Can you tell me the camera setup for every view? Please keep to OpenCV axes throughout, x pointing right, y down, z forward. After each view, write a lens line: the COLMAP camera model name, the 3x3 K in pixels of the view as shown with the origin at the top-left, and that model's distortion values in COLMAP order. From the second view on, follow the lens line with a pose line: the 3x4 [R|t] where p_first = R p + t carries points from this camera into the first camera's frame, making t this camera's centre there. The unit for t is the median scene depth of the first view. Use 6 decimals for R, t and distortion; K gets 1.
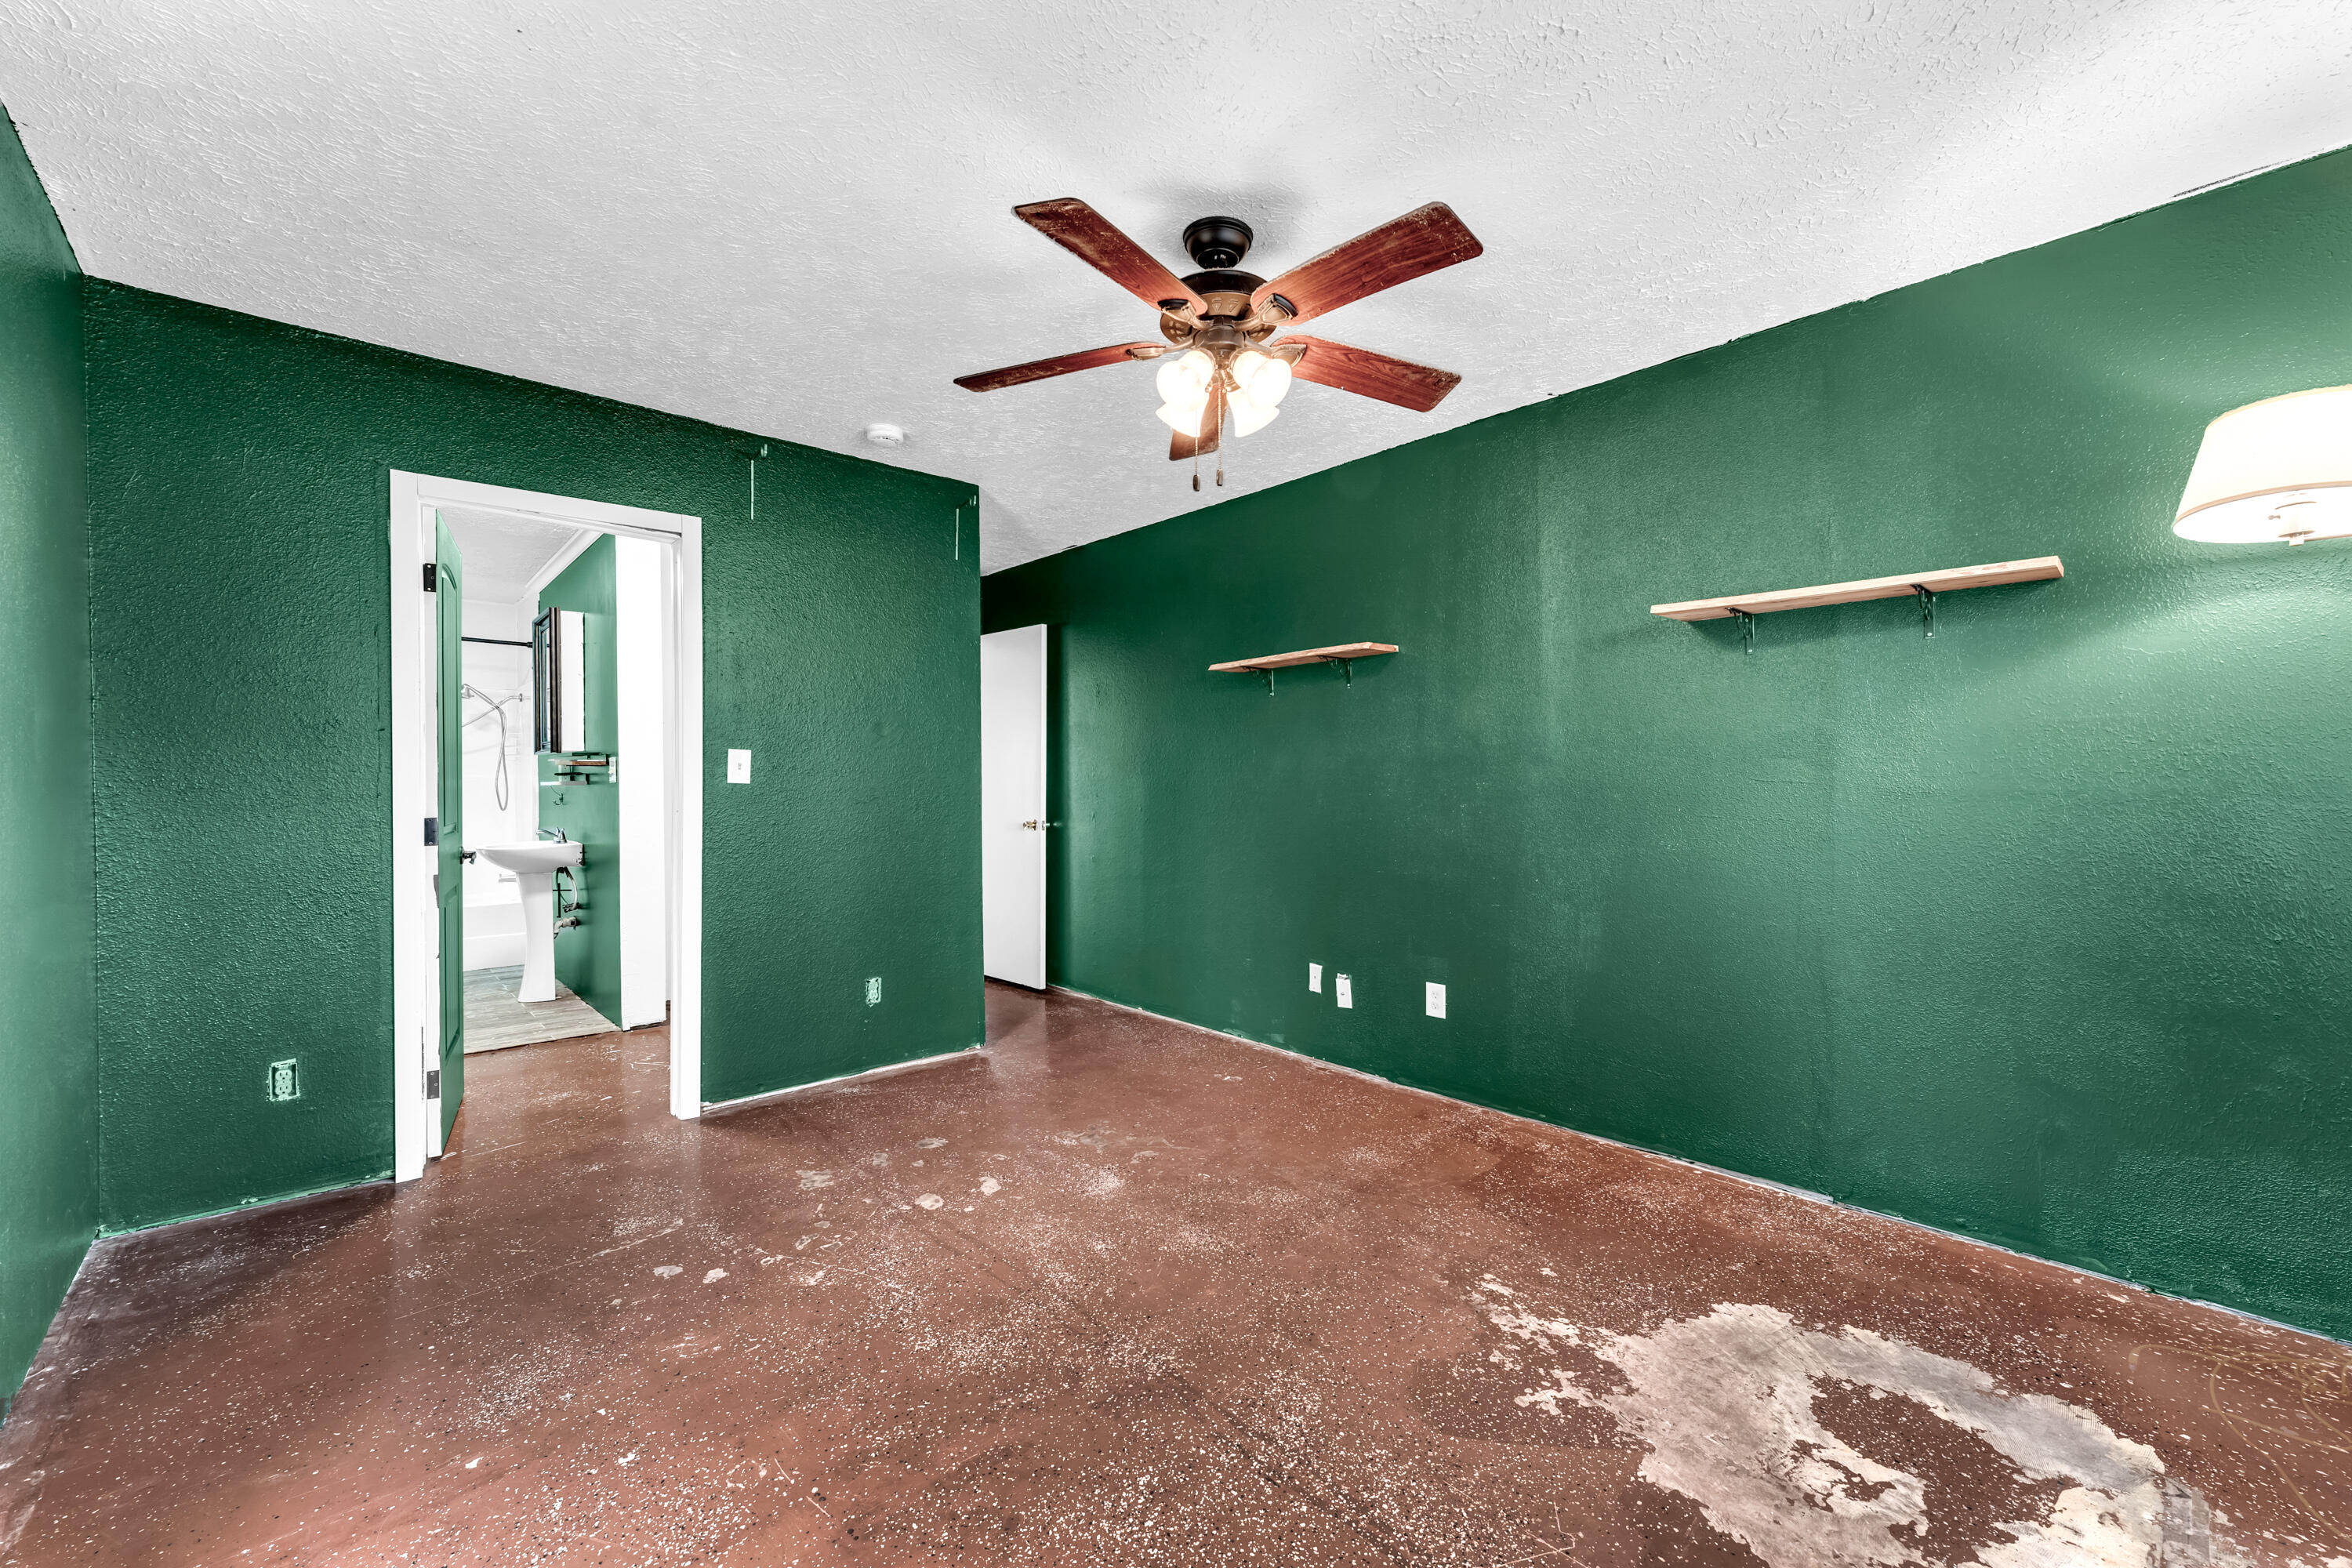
lens RADIAL K [[919.1, 0, 1174.6], [0, 919.1, 784.5], [0, 0, 1]] dist [0.014165, 0.000077]
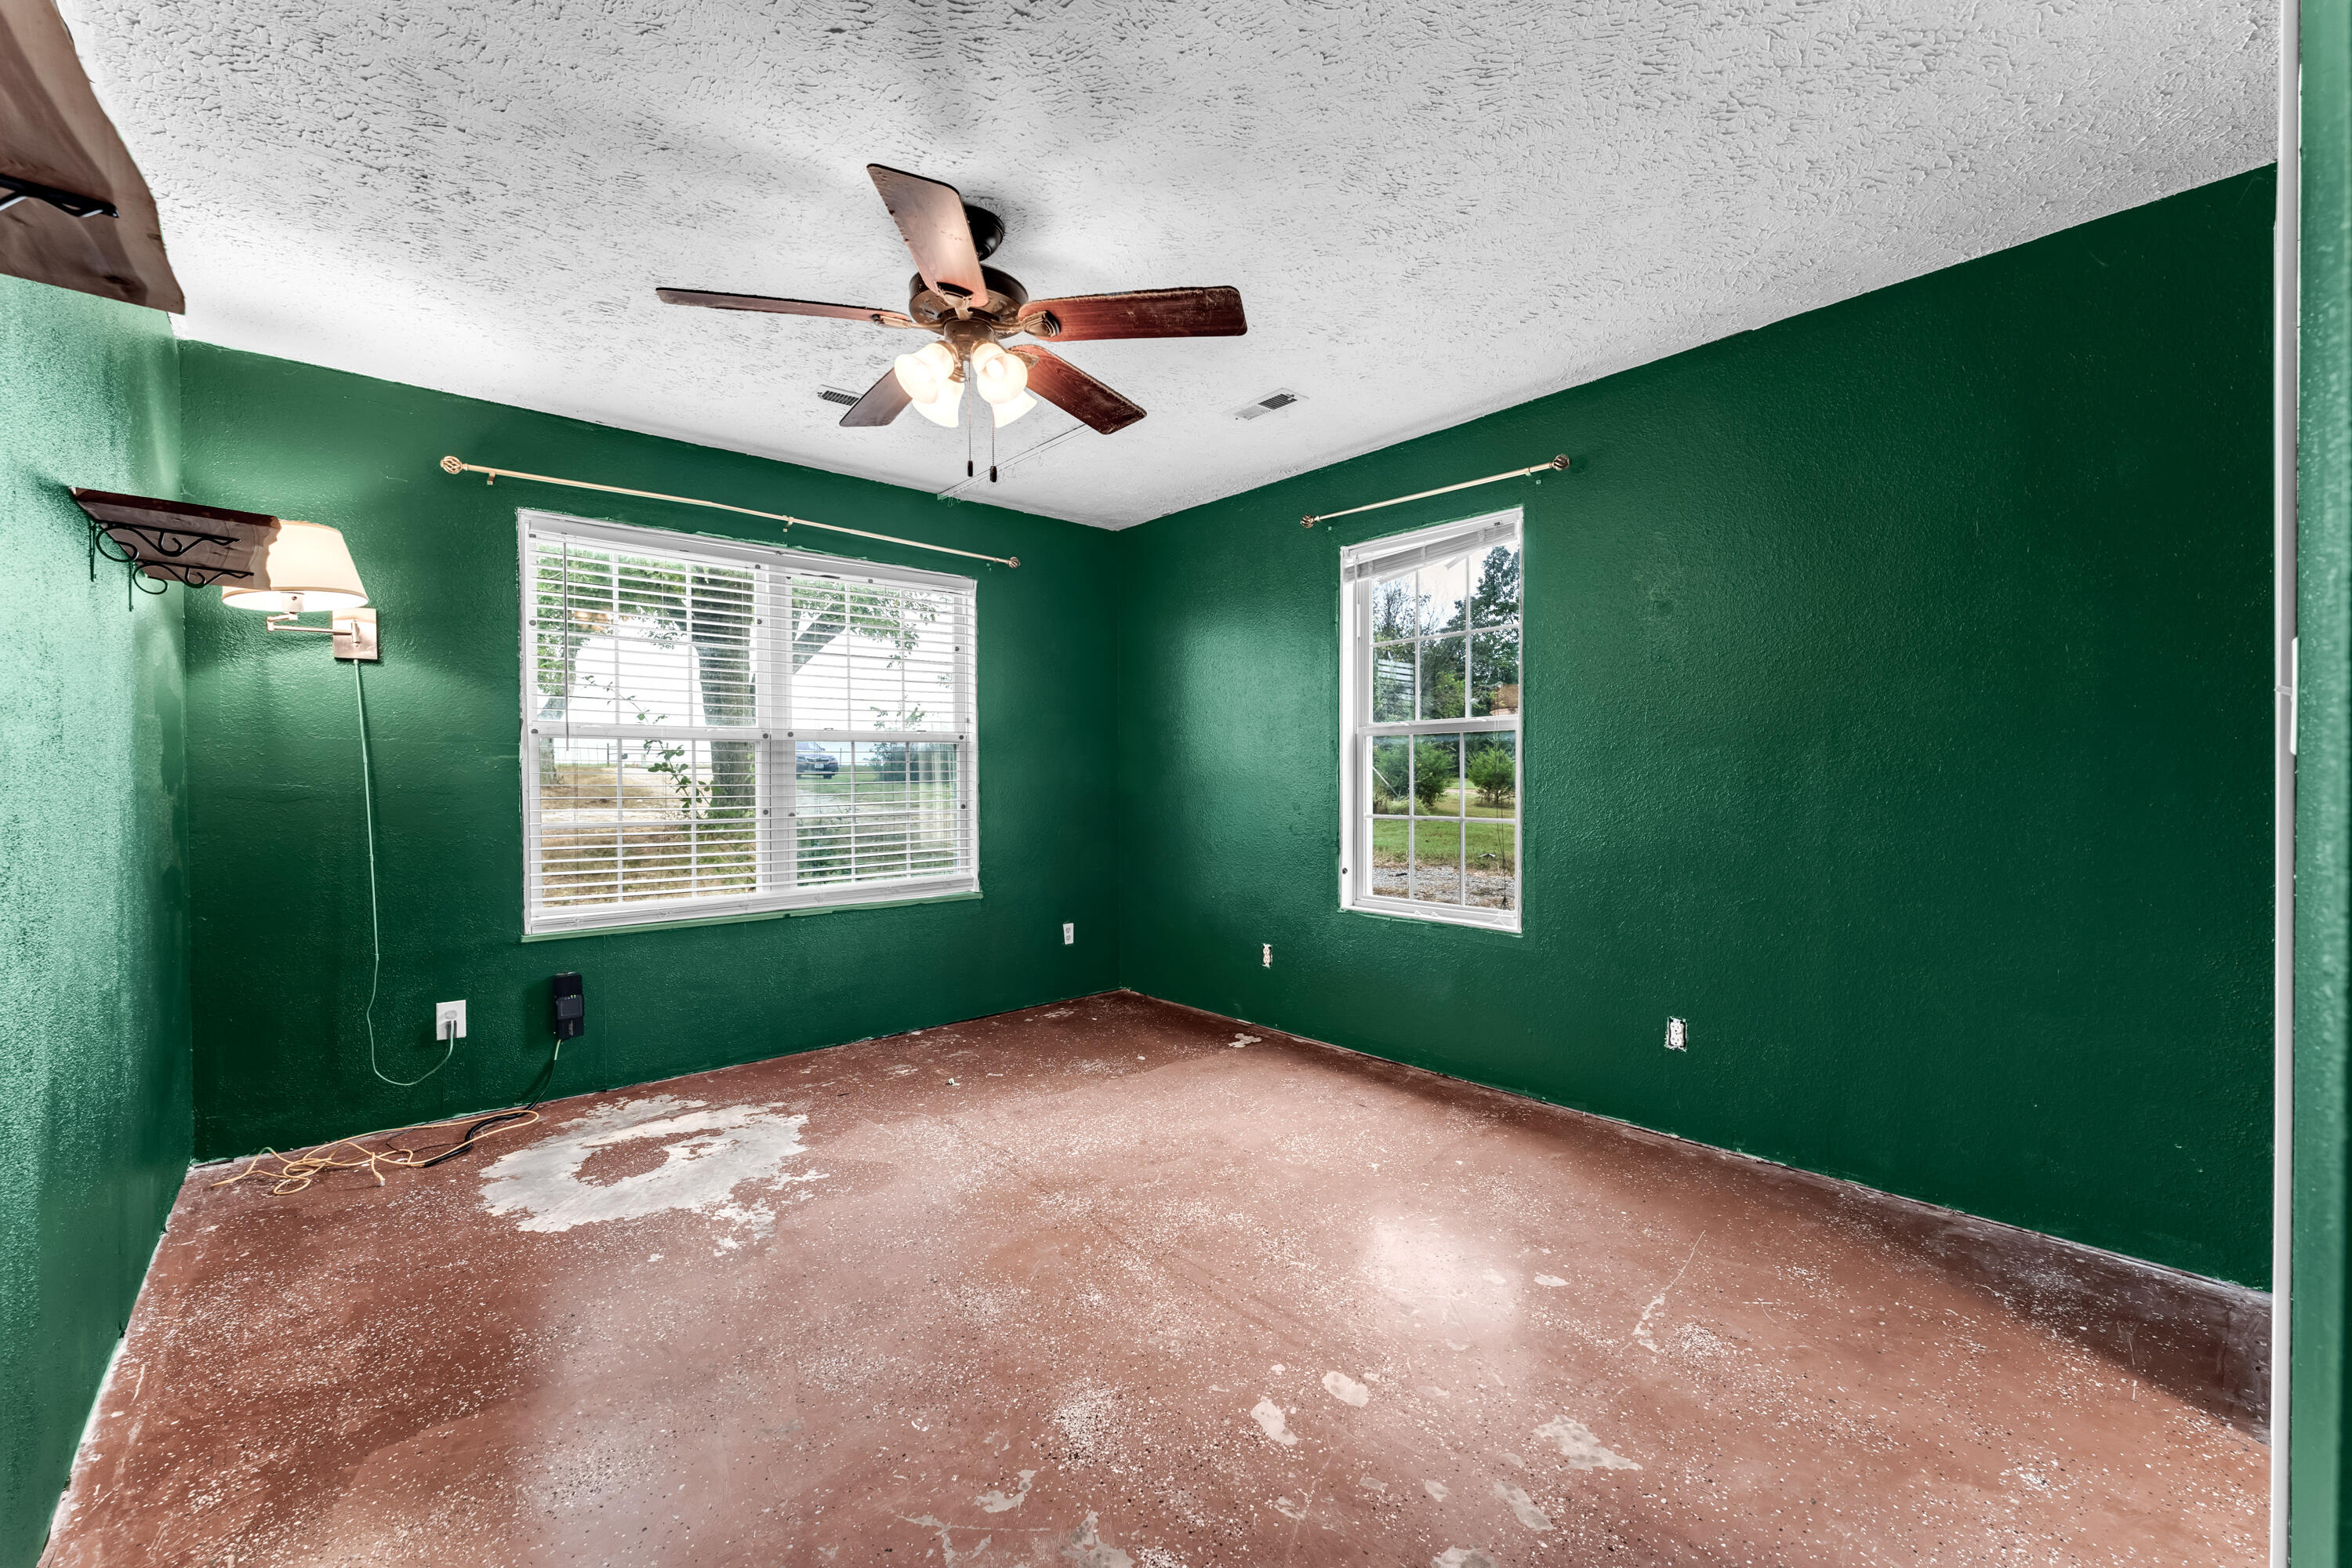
lens RADIAL K [[919.1, 0, 1177.1], [0, 919.1, 775.4], [0, 0, 1]] dist [0.014165, 0.000077]
pose [[-0.999941, 0.009843, 0.004522, -0.200117], [0.009841, 0.999952, -0.000268, 0.003359], [-0.004525, -0.000223, -0.999990, 2.247122]]
